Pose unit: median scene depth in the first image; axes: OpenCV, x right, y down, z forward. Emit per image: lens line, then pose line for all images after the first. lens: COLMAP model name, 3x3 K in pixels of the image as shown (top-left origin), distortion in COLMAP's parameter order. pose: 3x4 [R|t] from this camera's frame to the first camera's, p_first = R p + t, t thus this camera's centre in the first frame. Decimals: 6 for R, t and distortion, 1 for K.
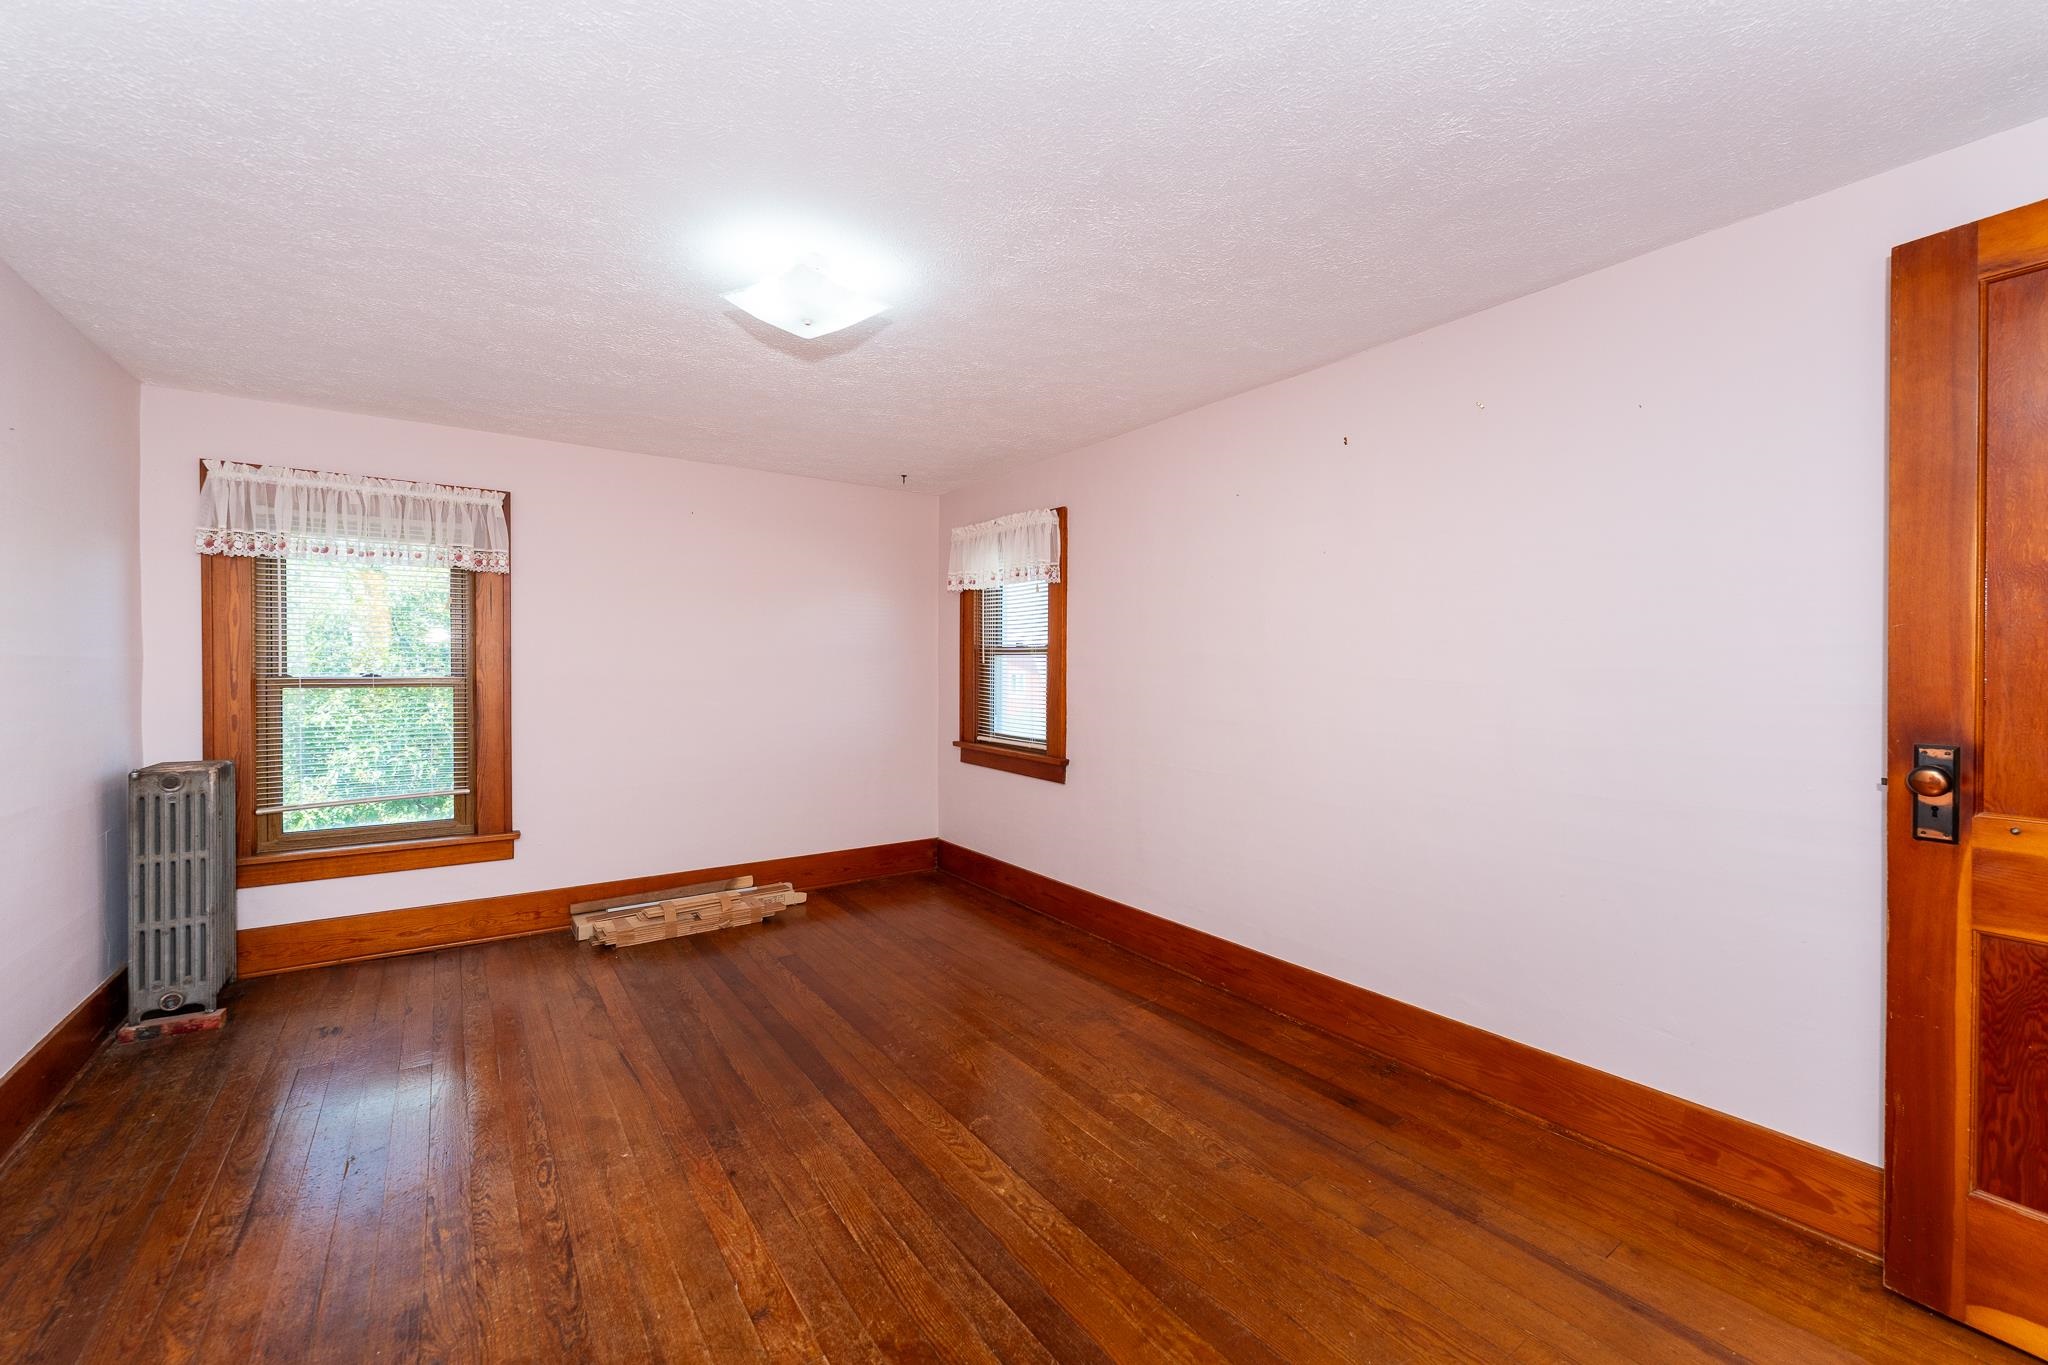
lens RADIAL K [[820.8, 0, 1024.7], [0, 820.8, 681.3], [0, 0, 1]] dist [0.001368, -0.000082]
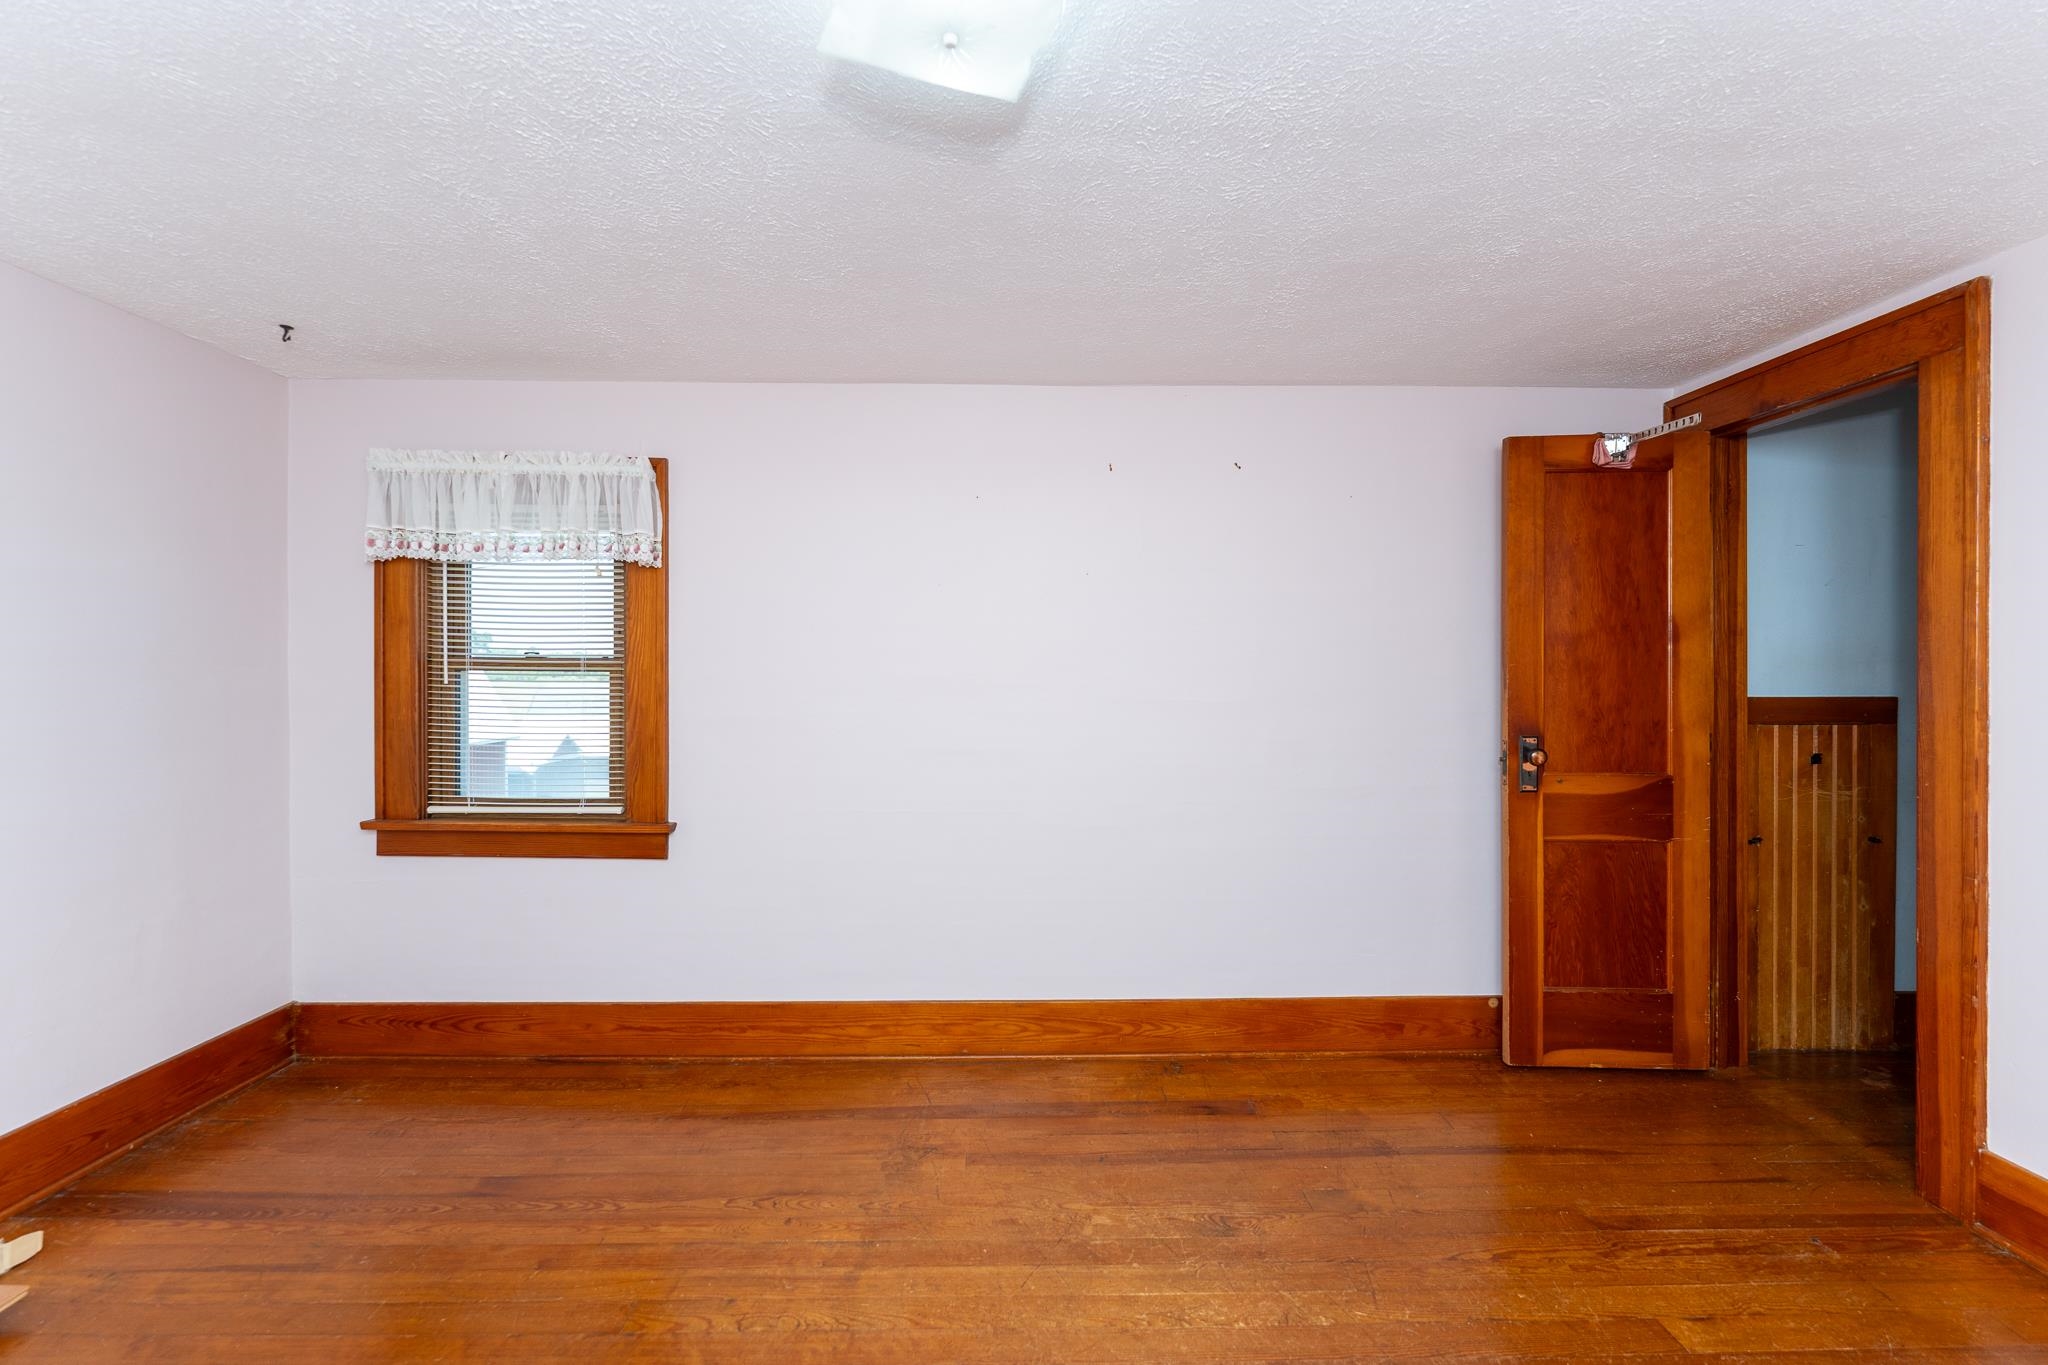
lens RADIAL K [[820.8, 0, 1025.4], [0, 820.8, 680.3], [0, 0, 1]] dist [0.001368, -0.000082]
pose [[0.562989, -0.013192, 0.826359, -0.402069], [0.015260, 0.999868, 0.005565, -0.028084], [-0.826324, 0.009477, 0.563116, 0.410813]]
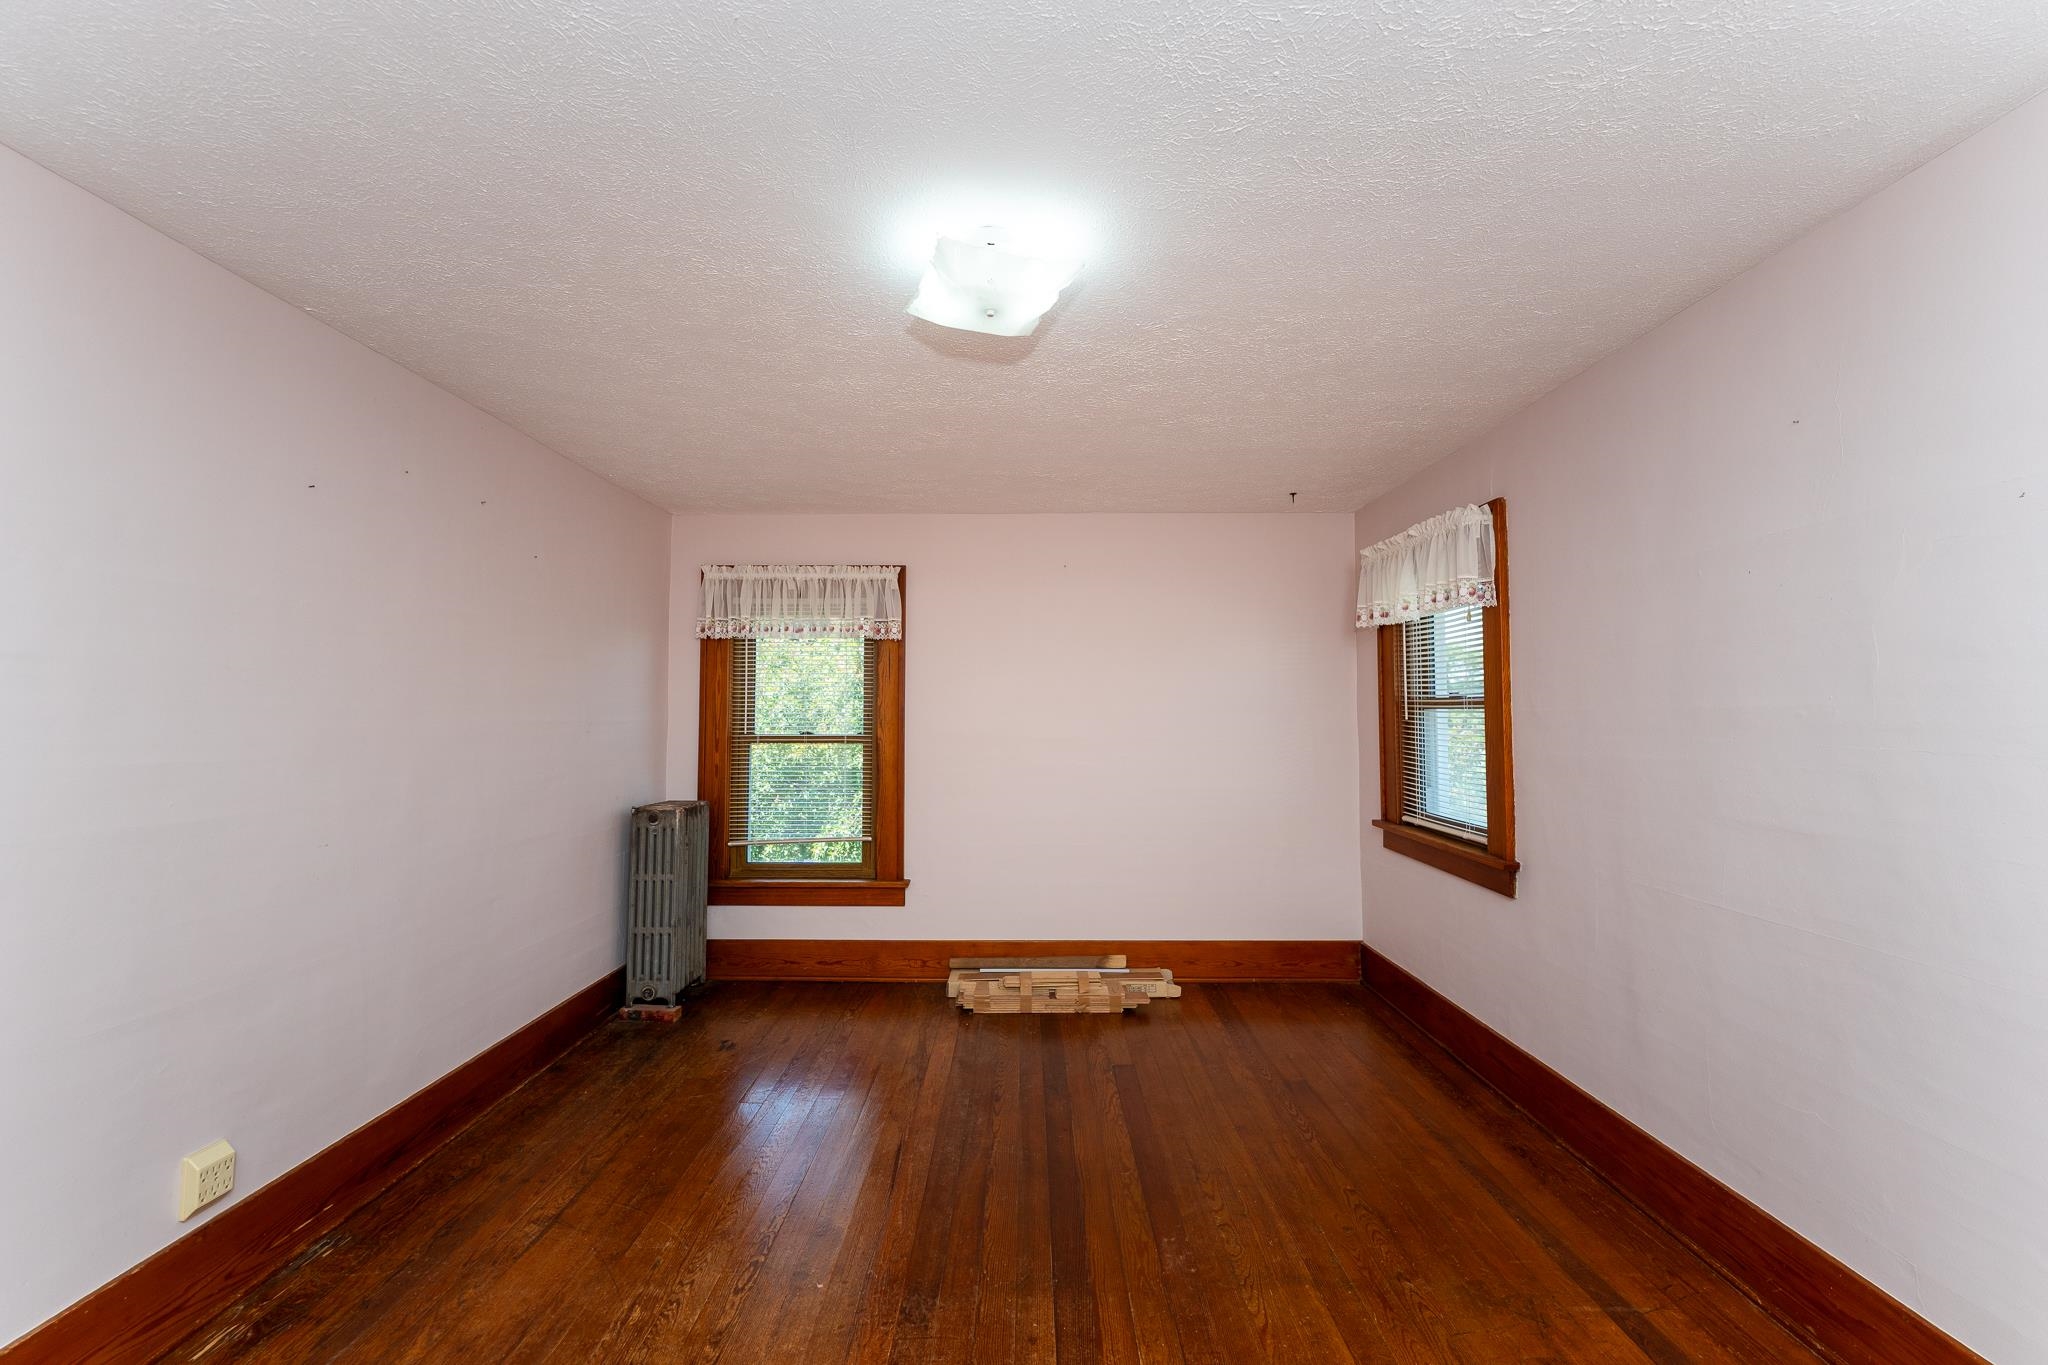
lens RADIAL K [[820.8, 0, 1019.0], [0, 820.8, 679.8], [0, 0, 1]] dist [0.001368, -0.000082]
pose [[0.811133, -0.030338, -0.584074, 0.136020], [-0.006309, 0.998142, -0.060606, -0.013846], [0.584828, 0.052845, 0.809434, 0.226106]]
